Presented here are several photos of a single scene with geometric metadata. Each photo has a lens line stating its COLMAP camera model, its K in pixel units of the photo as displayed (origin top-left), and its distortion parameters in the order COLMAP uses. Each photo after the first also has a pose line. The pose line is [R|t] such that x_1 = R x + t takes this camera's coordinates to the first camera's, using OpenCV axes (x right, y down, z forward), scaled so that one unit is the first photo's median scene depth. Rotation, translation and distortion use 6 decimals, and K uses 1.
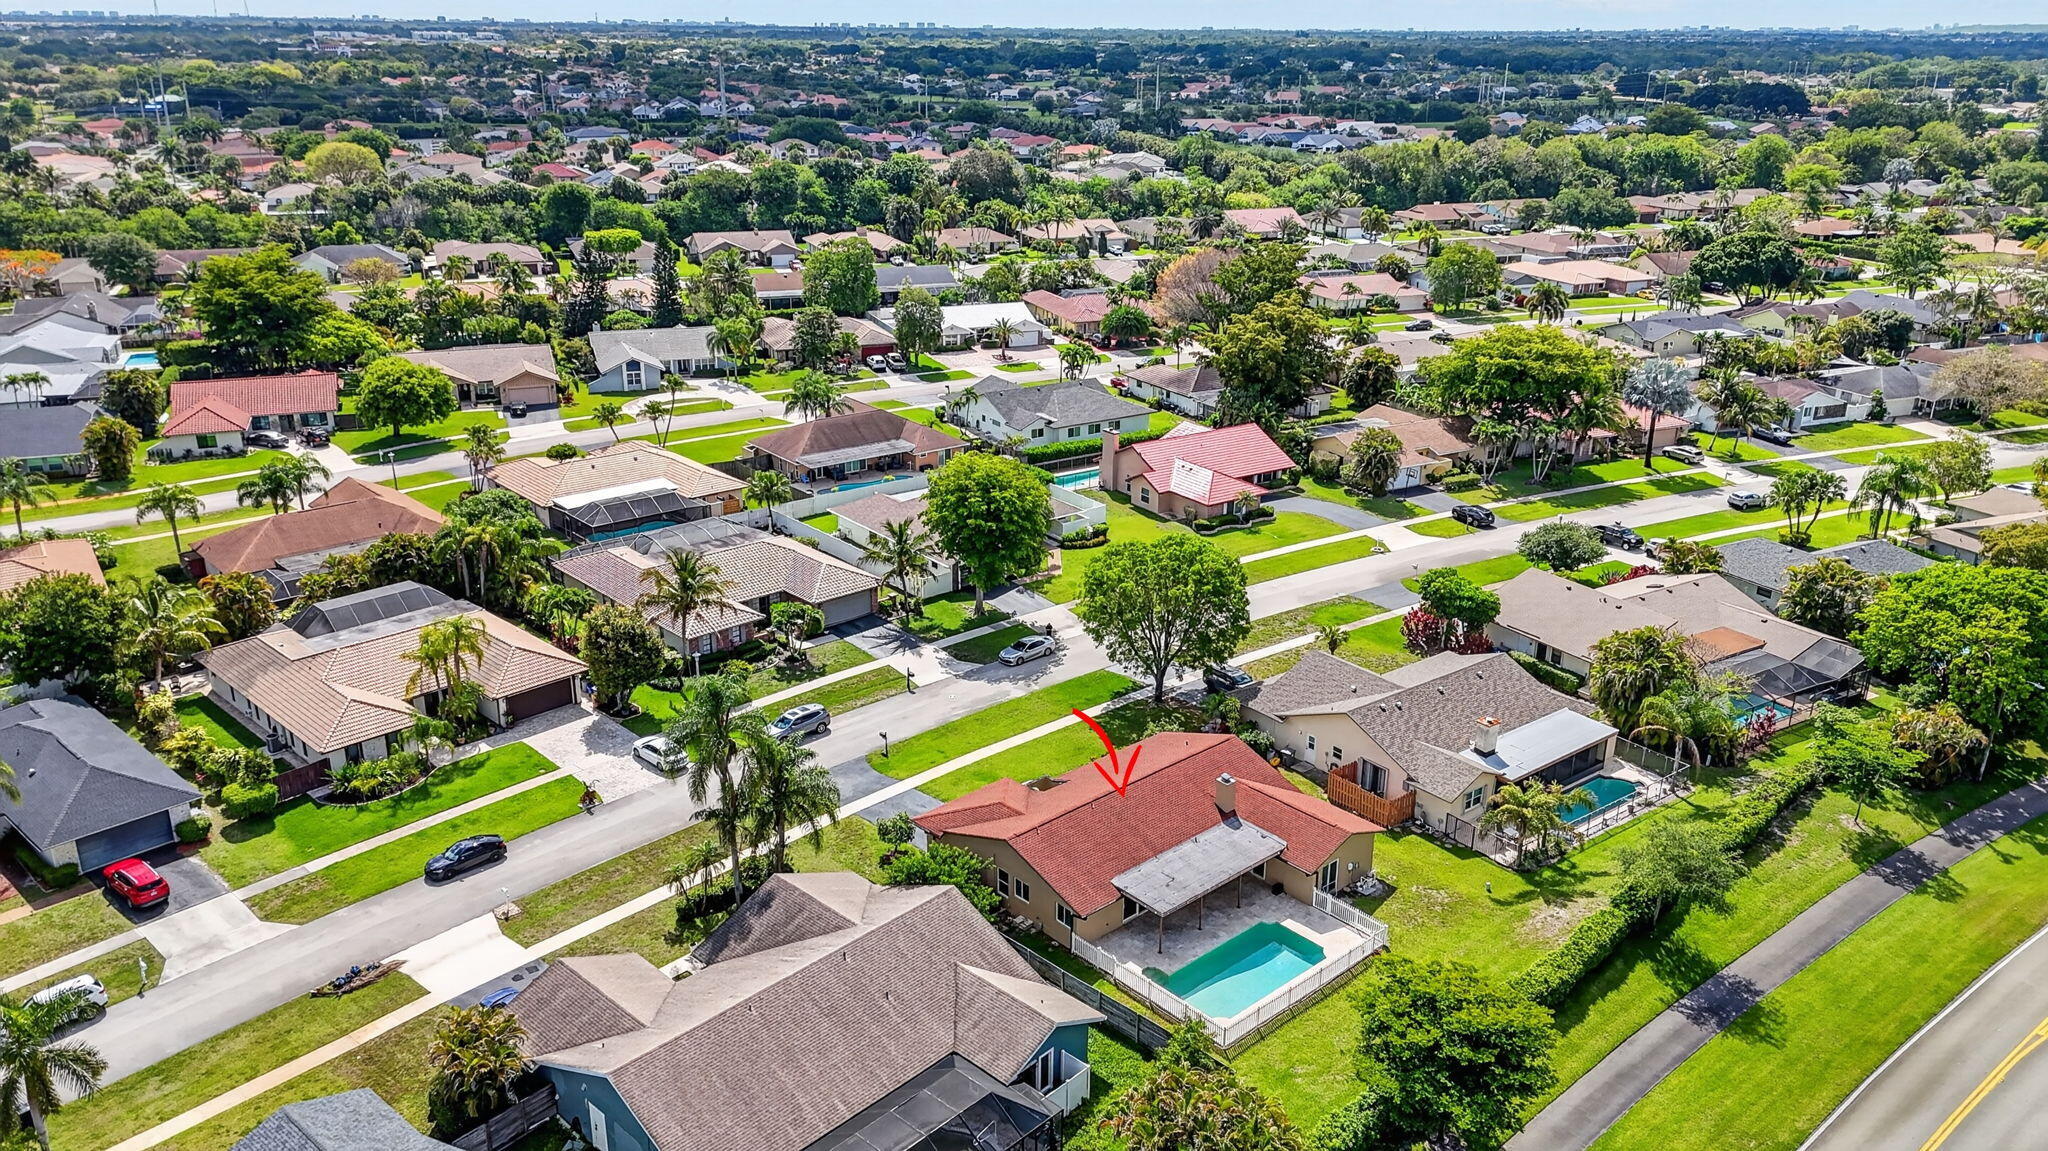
lens RADIAL K [[1505.5, 0, 1024.0], [0, 1505.5, 575.5], [0, 0, 1]] dist [0.135107, -0.175756]
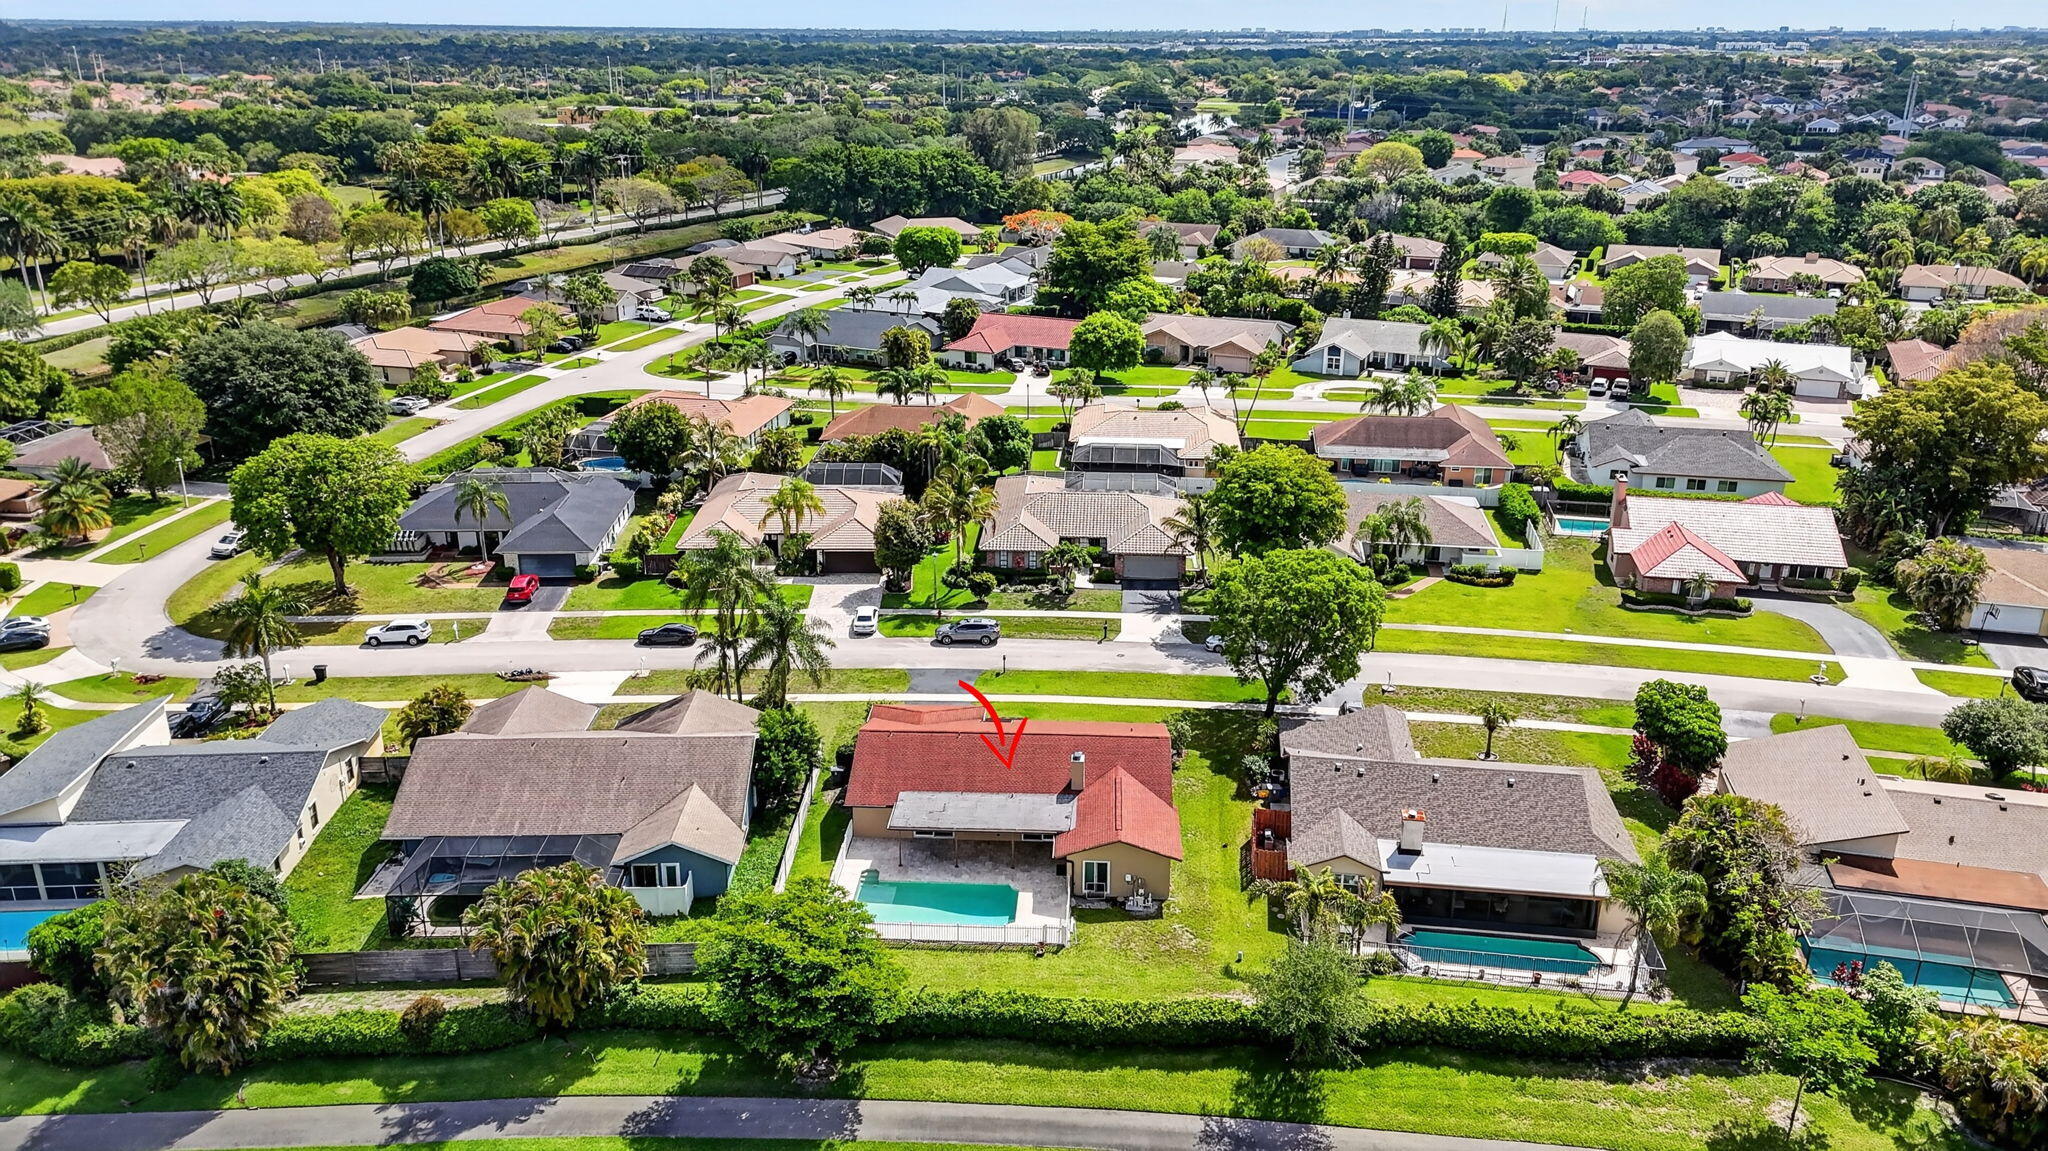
lens RADIAL K [[1505.5, 0, 1024.0], [0, 1505.5, 575.5], [0, 0, 1]] dist [0.135107, -0.175756]
pose [[0.705156, 0.238248, -0.667827, 0.550305], [-0.243569, 0.965936, 0.087416, -0.045444], [0.665905, 0.101020, 0.739166, 0.160143]]
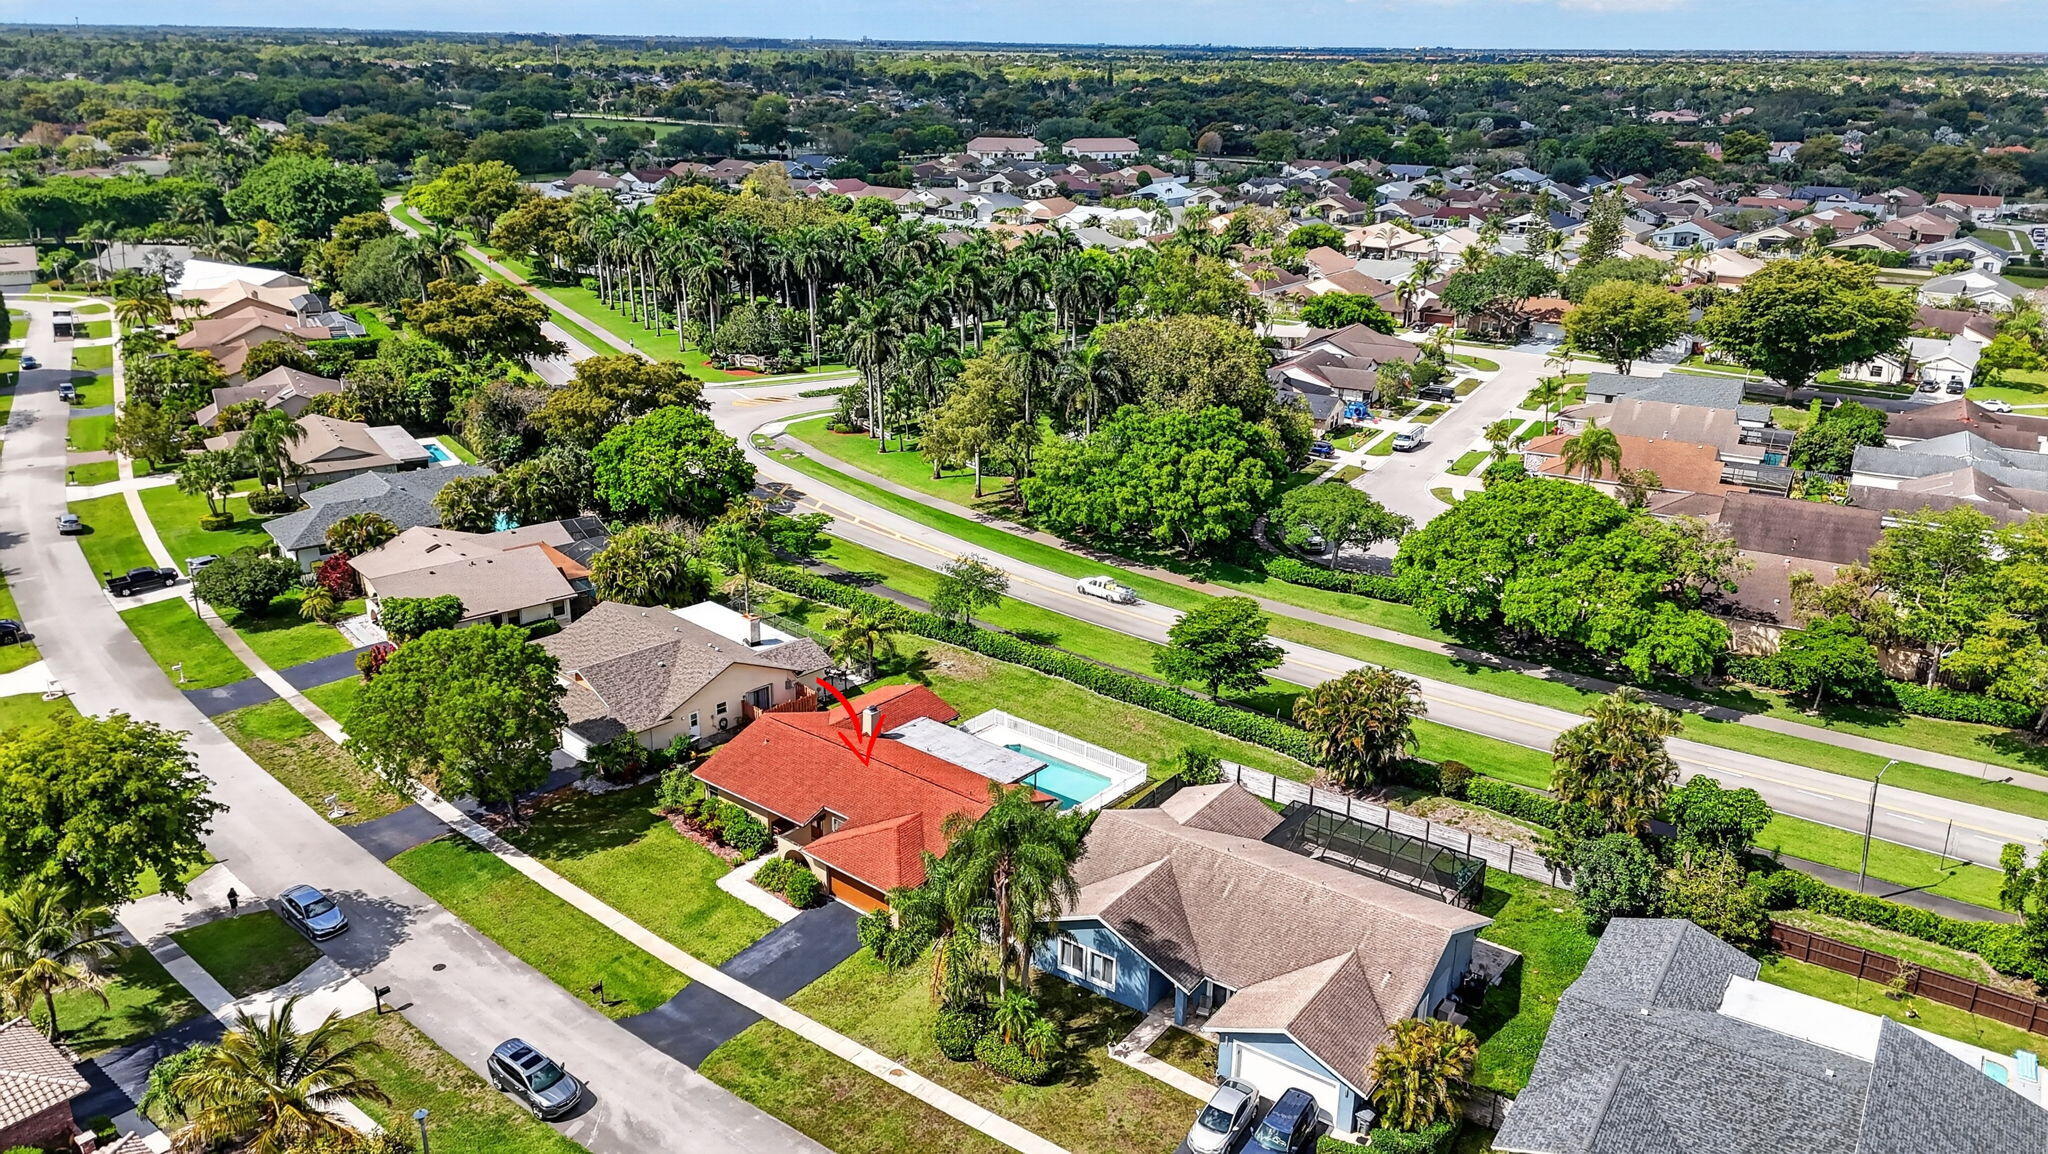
lens RADIAL K [[1505.6, 0, 1024.0], [0, 1505.6, 577.0], [0, 0, 1]] dist [0.080571, -0.077304]
pose [[-0.153635, -0.325000, 0.933151, -0.632003], [0.333350, 0.871955, 0.358569, -0.218960], [-0.930201, 0.366155, -0.025624, 0.653575]]
